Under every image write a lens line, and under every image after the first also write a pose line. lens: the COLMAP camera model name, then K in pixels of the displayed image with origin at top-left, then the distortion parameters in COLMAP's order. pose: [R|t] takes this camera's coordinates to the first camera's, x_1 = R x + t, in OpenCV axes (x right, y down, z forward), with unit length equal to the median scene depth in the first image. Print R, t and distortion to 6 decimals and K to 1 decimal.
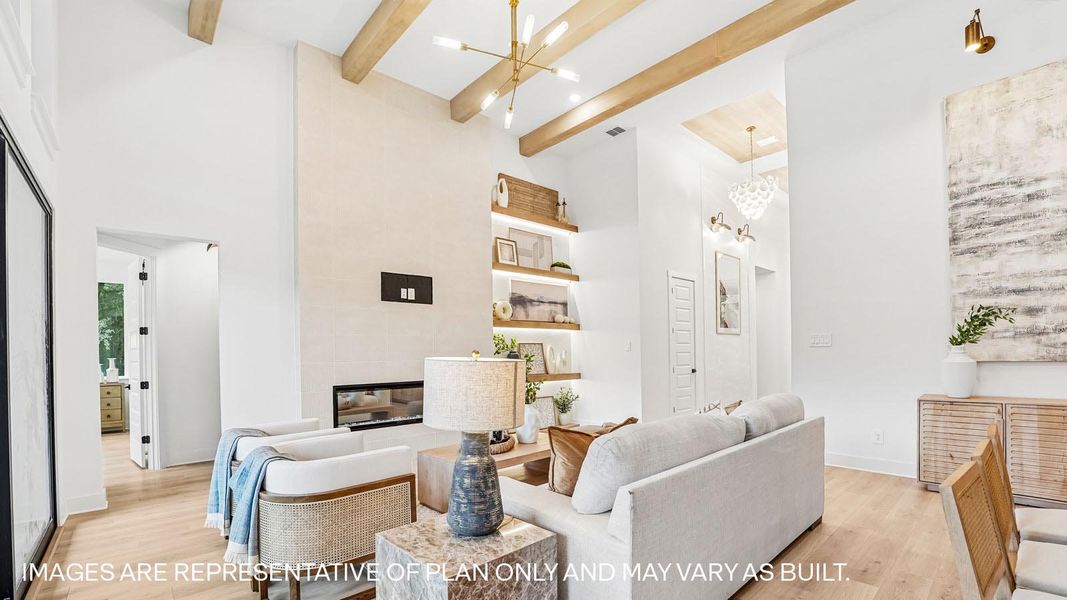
lens RADIAL K [[448.4, 0, 531.6], [0, 448.4, 355.0], [0, 0, 1]] dist [-0.018922, 0.000532]
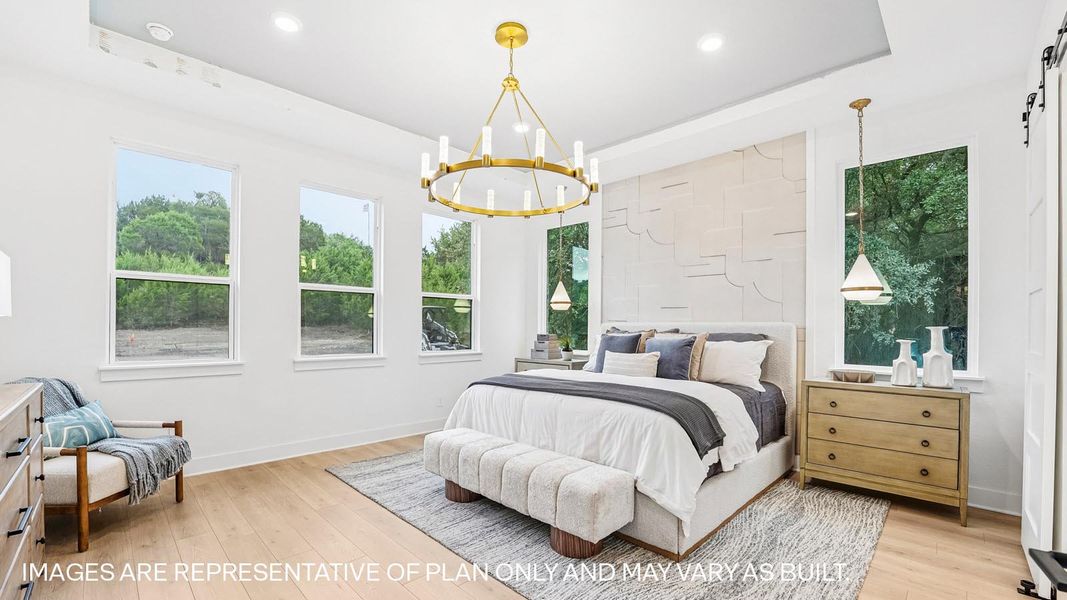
lens RADIAL K [[437.8, 0, 530.1], [0, 437.8, 327.8], [0, 0, 1]] dist [-0.022863, 0.000250]
pose [[0.050986, 0.012947, -0.998615, -0.577327], [-0.011053, 0.999862, 0.012399, 0.008548], [0.998638, 0.010405, 0.051122, 0.606300]]
